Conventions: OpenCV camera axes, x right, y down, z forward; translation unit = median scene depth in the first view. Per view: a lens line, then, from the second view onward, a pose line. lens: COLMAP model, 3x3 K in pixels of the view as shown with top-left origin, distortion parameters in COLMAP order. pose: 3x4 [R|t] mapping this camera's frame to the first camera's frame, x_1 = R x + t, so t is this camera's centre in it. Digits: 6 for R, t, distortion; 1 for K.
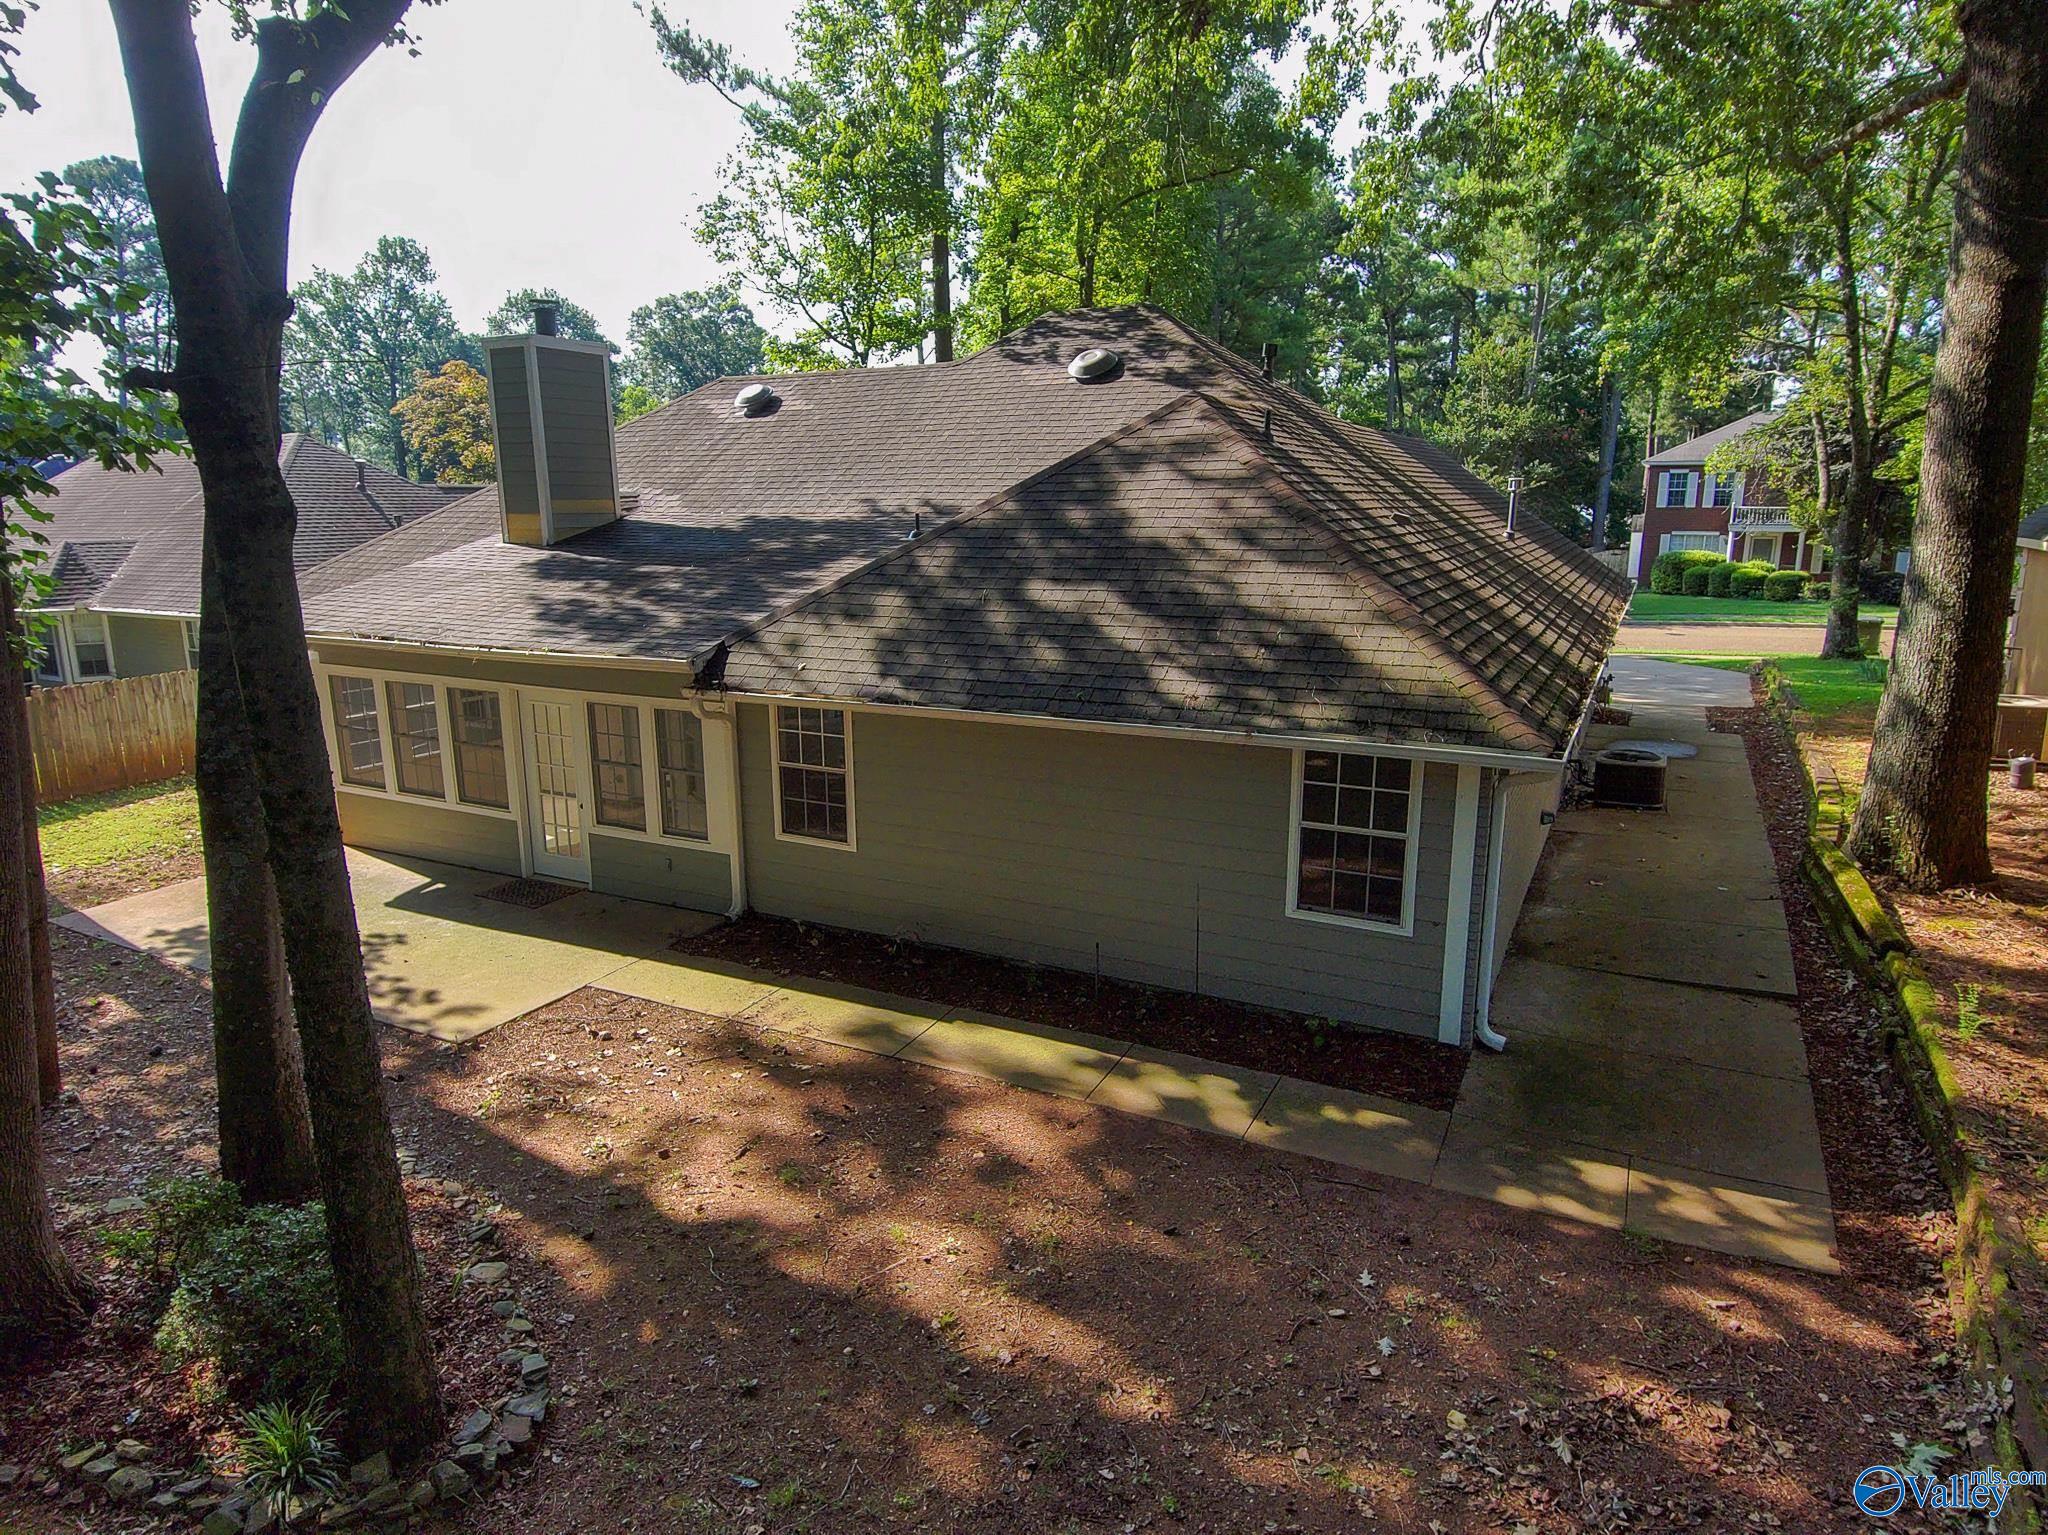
lens RADIAL K [[1227.8, 0, 1024.6], [0, 1227.8, 763.4], [0, 0, 1]] dist [0.059757, -0.080483]
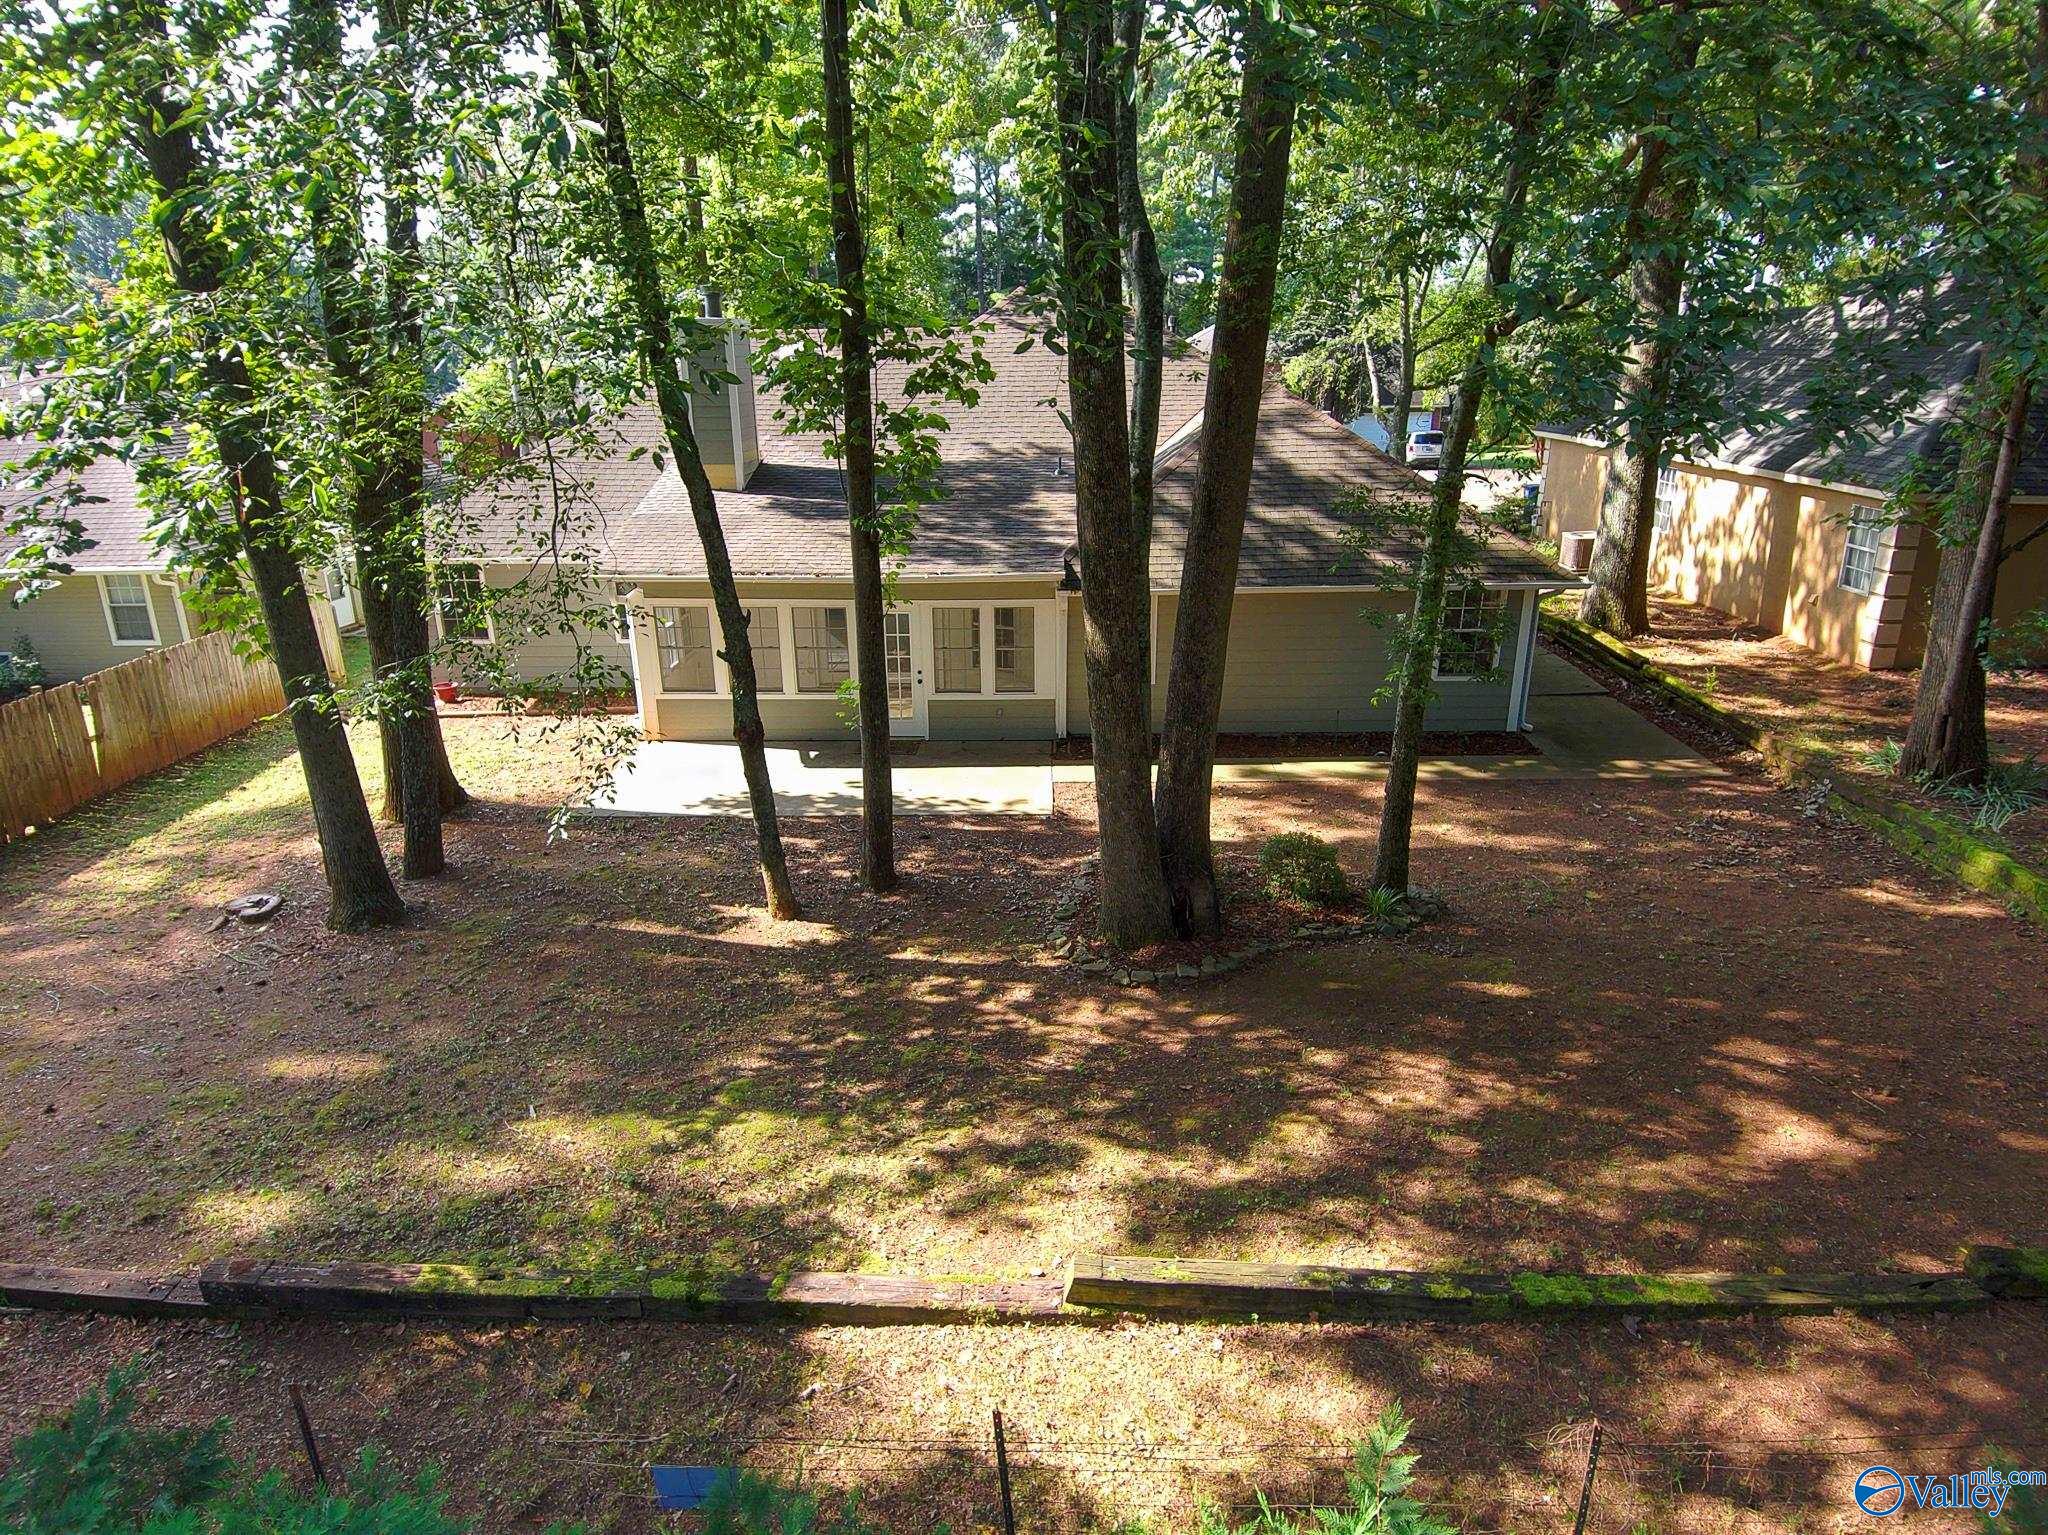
lens RADIAL K [[1227.8, 0, 1026.1], [0, 1227.8, 770.8], [0, 0, 1]] dist [0.059757, -0.080483]
pose [[0.899265, -0.147109, 0.411924, -1.341950], [0.101287, 0.986185, 0.131073, -0.060460], [-0.425515, -0.076146, 0.901742, -0.538900]]
